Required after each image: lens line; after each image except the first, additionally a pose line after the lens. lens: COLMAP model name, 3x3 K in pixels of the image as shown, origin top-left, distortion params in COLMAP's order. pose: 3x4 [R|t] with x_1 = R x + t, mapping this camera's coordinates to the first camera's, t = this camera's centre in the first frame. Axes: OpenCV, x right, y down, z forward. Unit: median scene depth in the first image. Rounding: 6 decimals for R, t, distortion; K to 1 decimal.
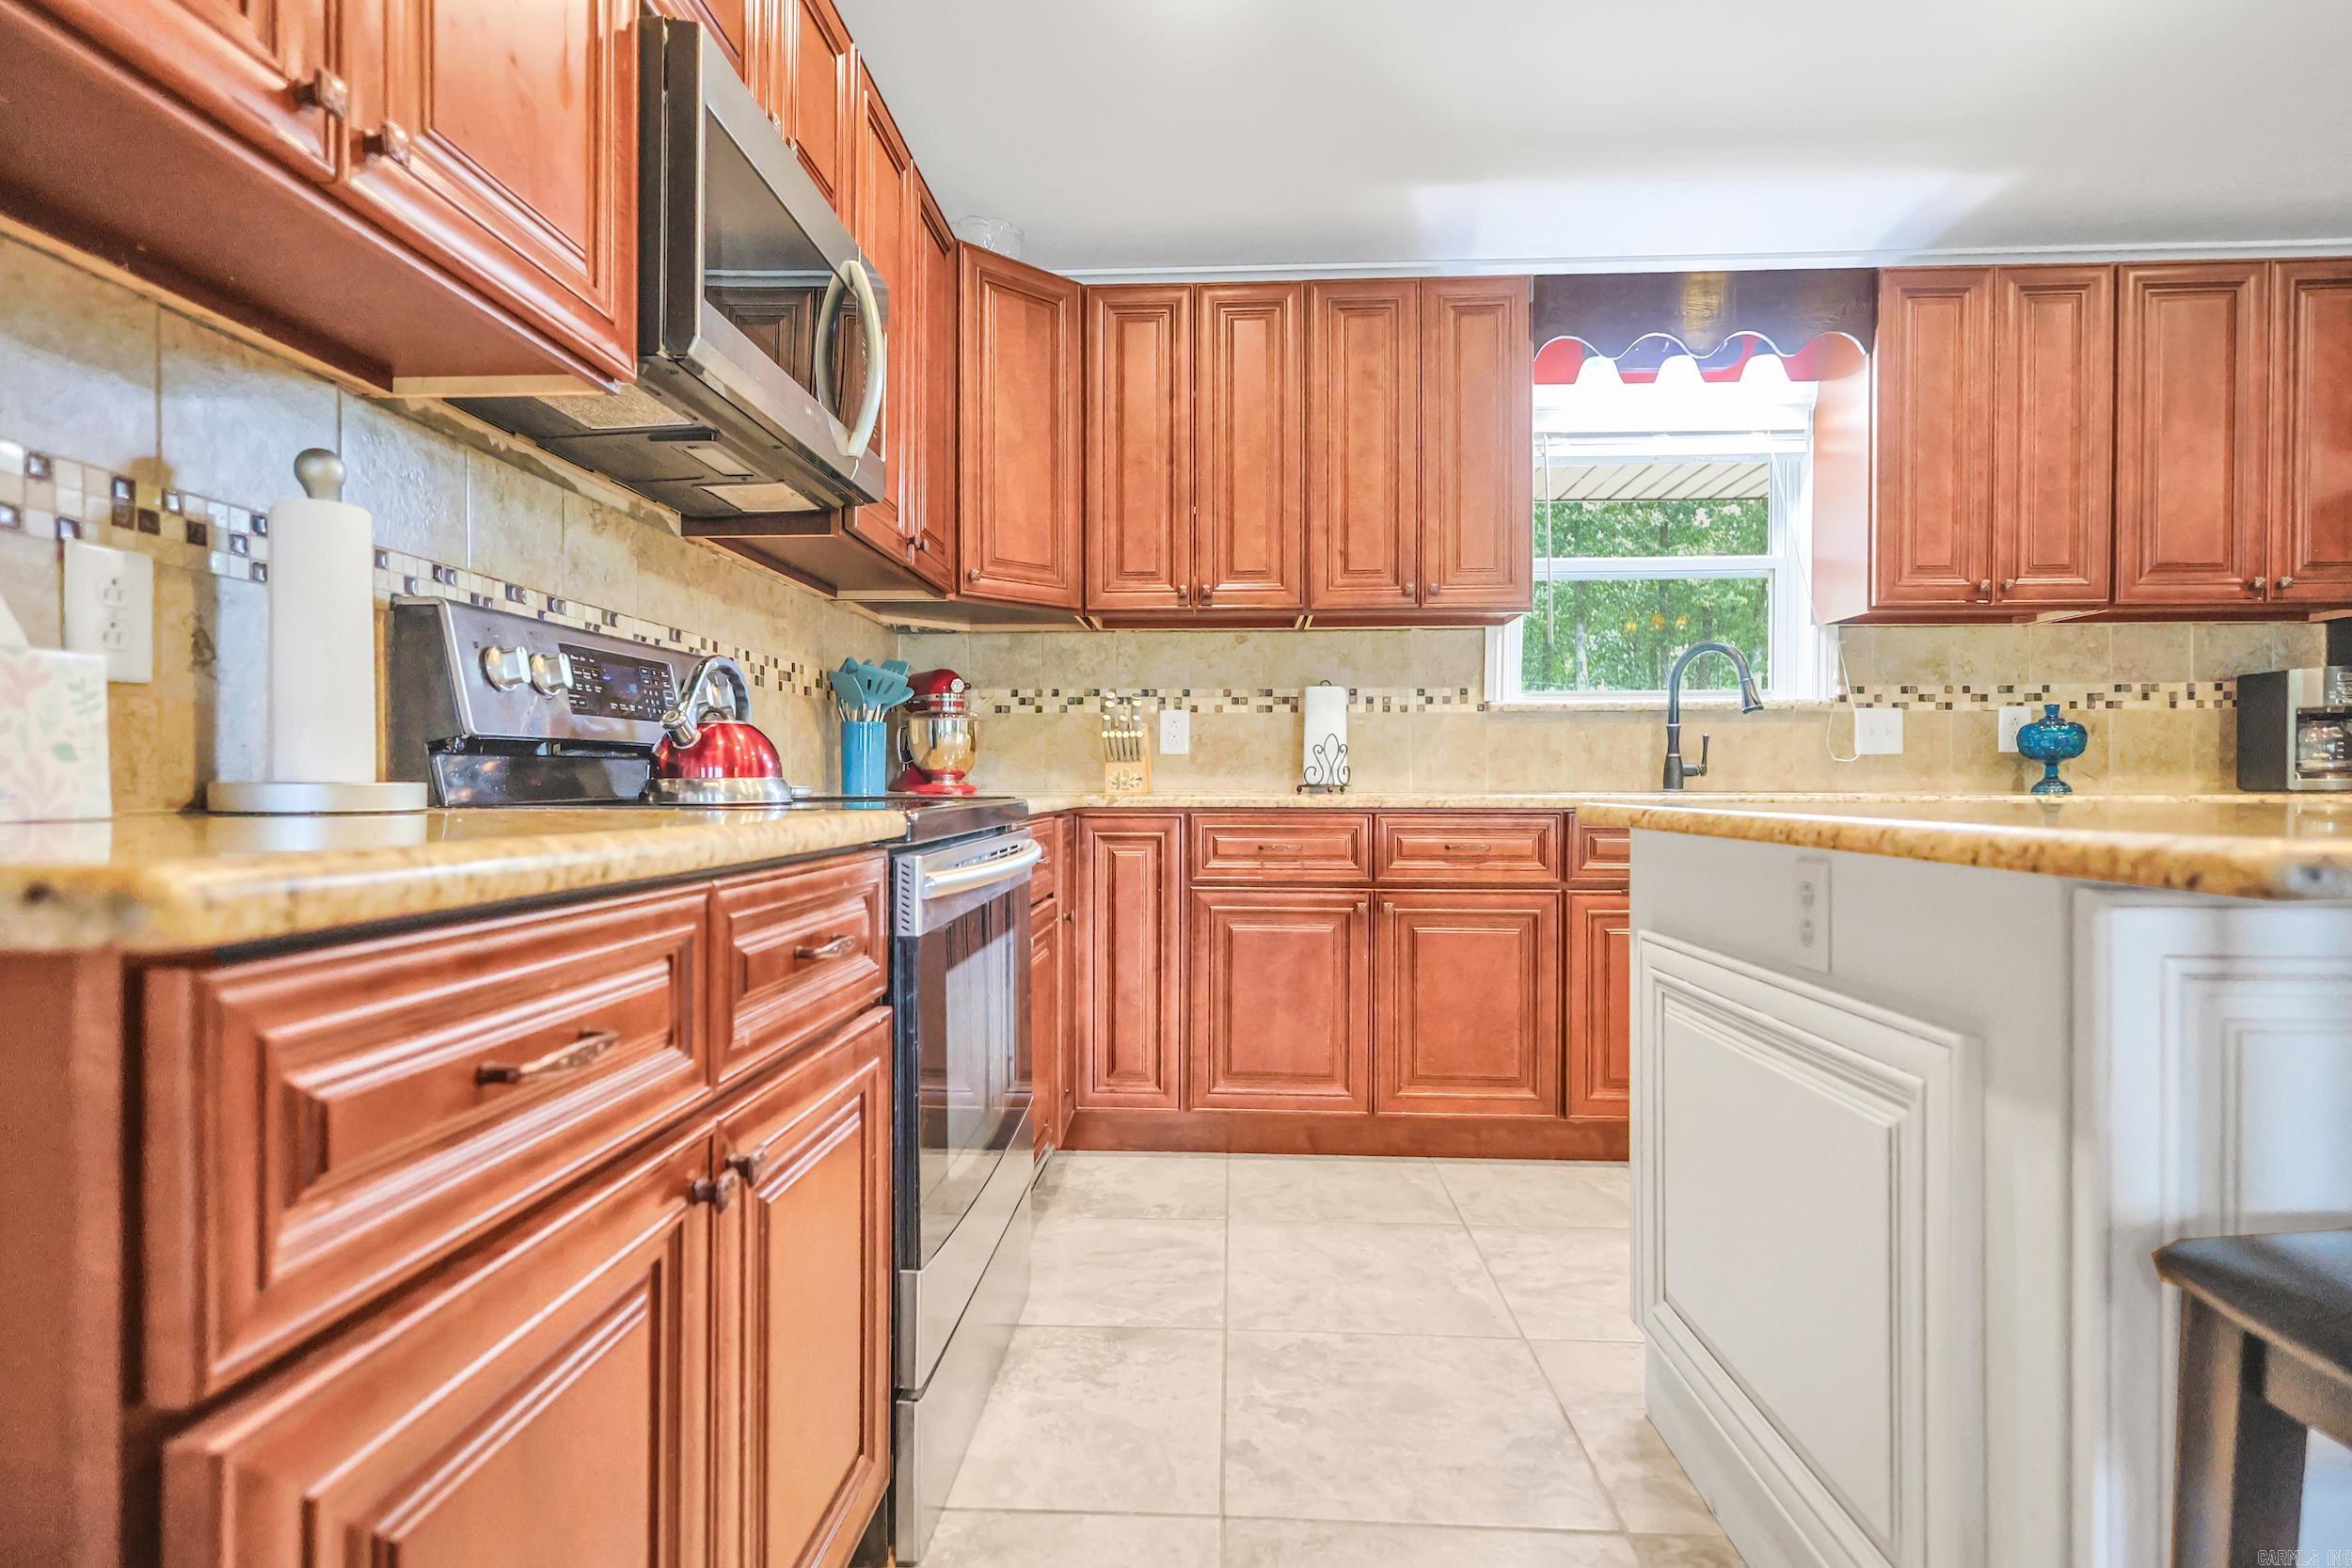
lens RADIAL K [[1156.8, 0, 1176.0], [0, 1156.8, 784.0], [0, 0, 1]] dist [0.004220, -0.000393]
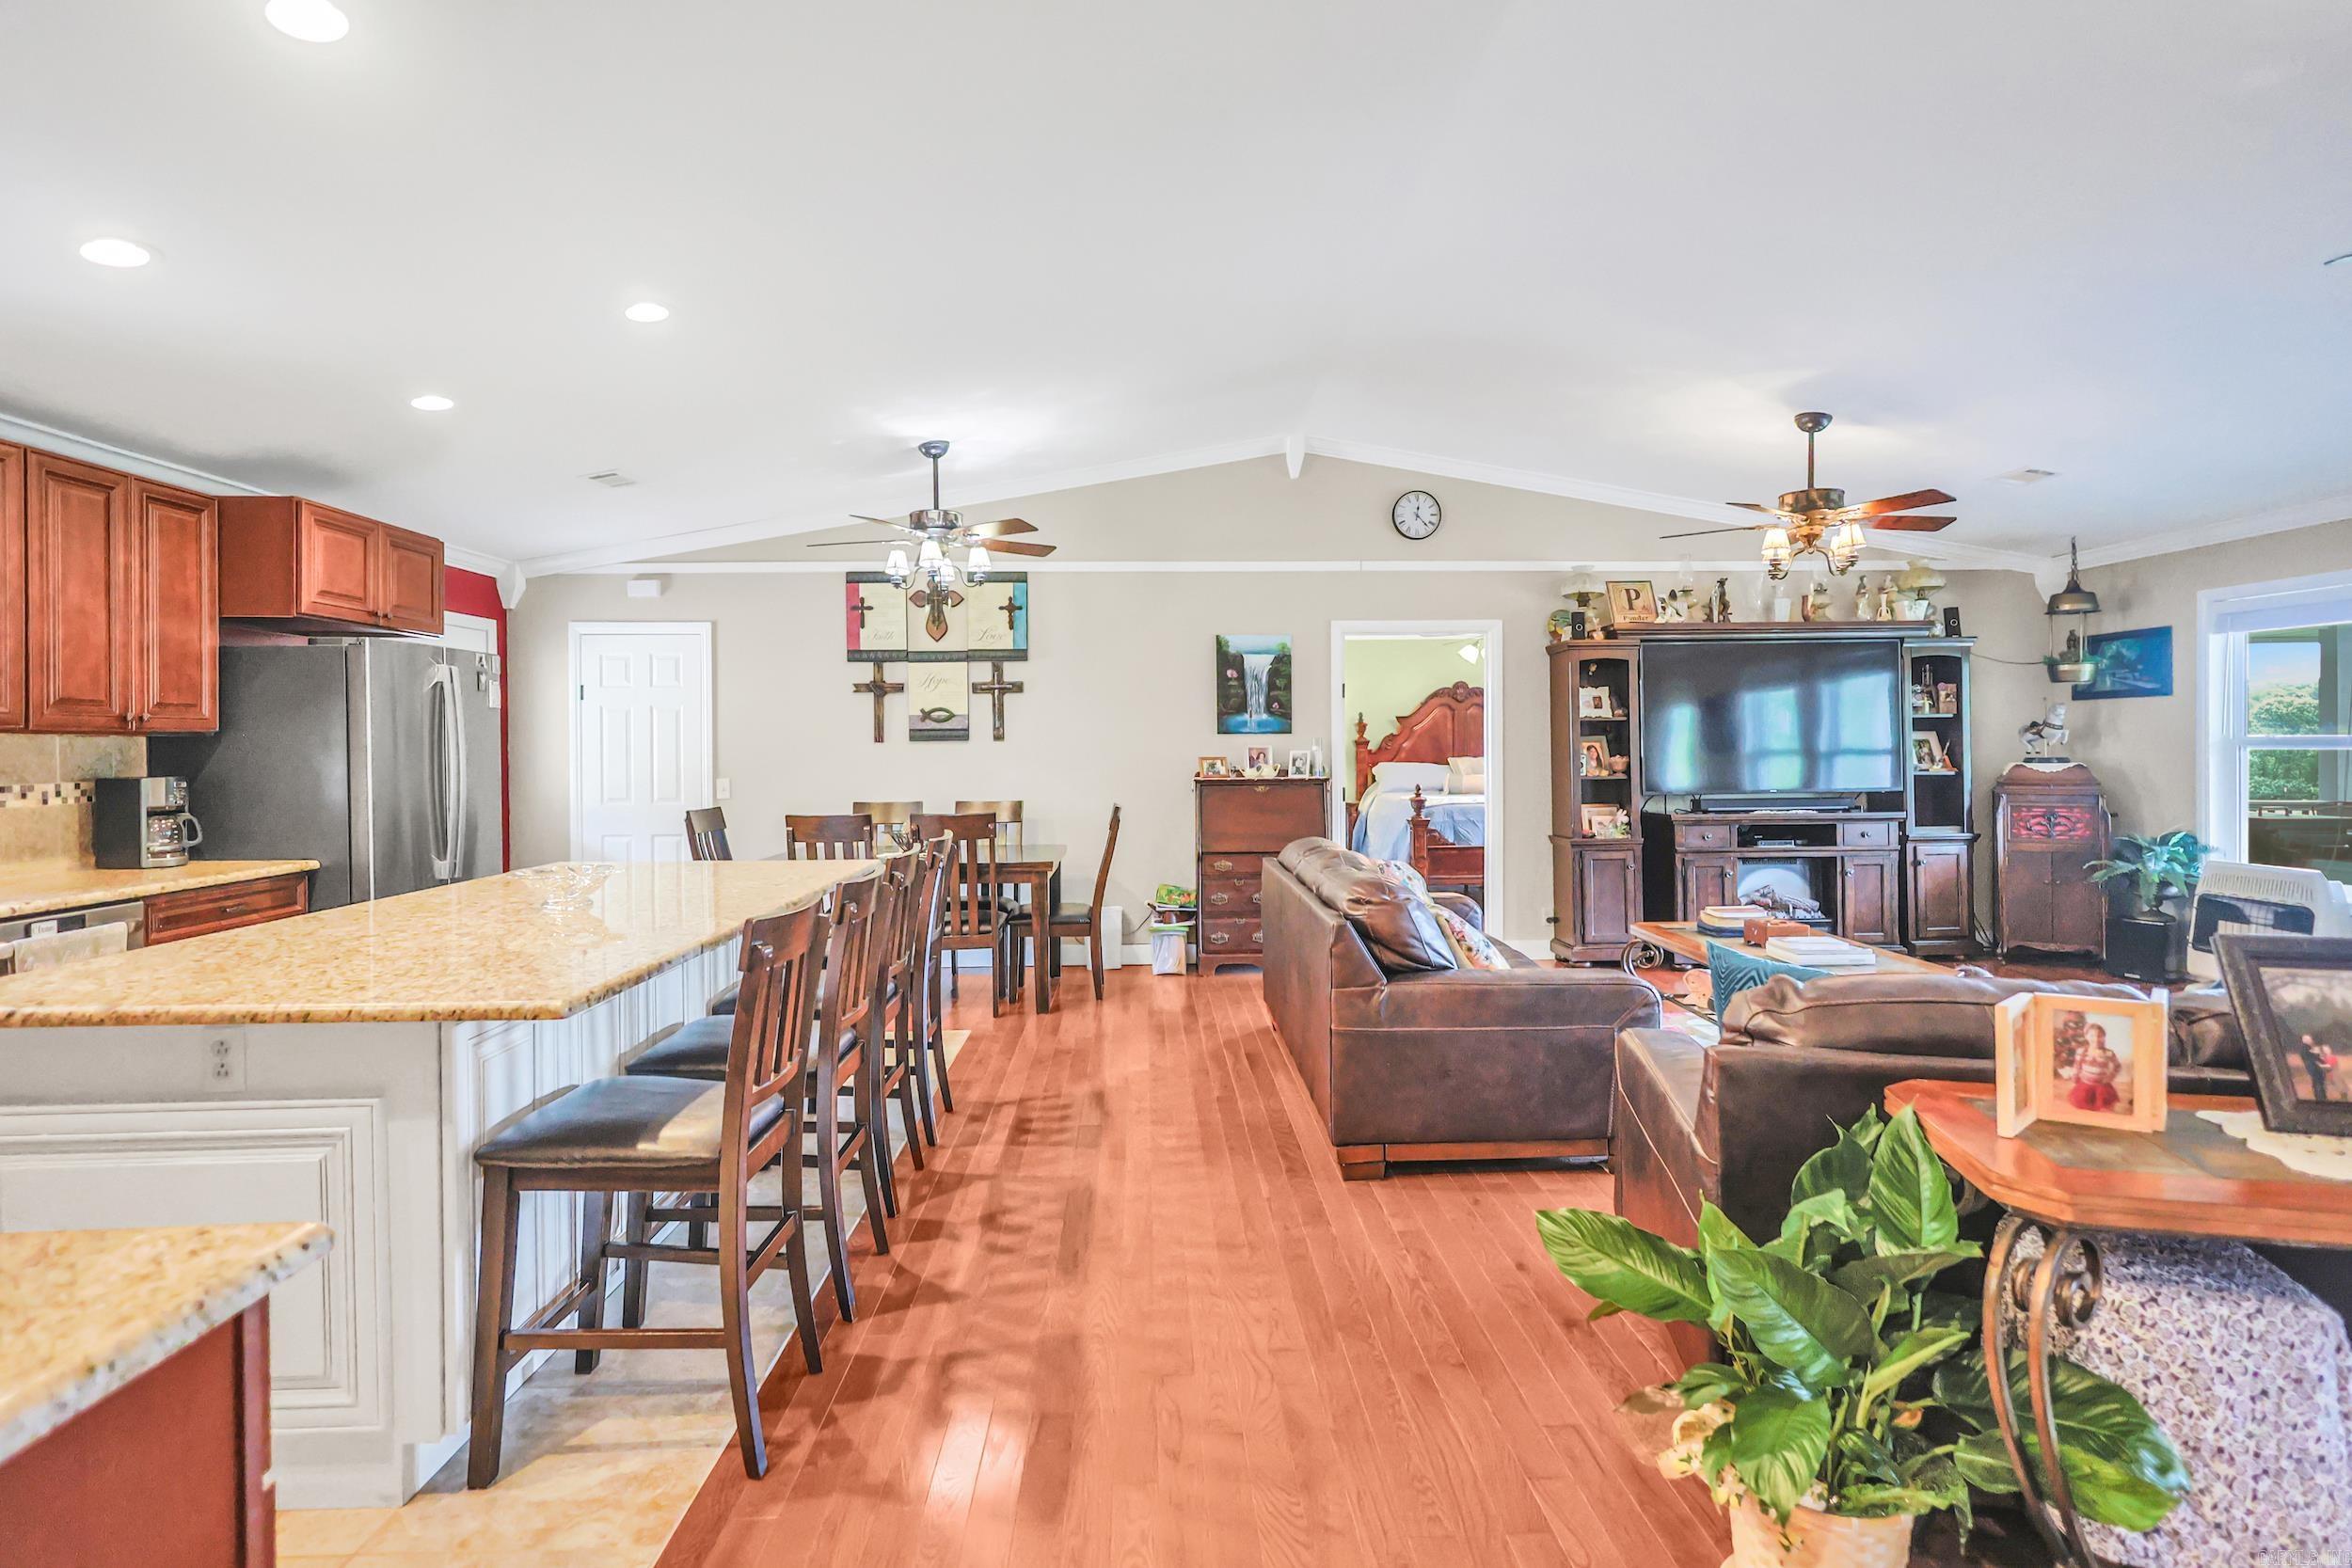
lens RADIAL K [[1160.6, 0, 1174.9], [0, 1160.6, 768.8], [0, 0, 1]] dist [0.000247, 0.000517]
pose [[-0.076728, -0.019131, 0.996869, -0.440663], [0.006098, 0.999788, 0.019656, -0.119796], [-0.997033, 0.007587, -0.076595, -0.084279]]
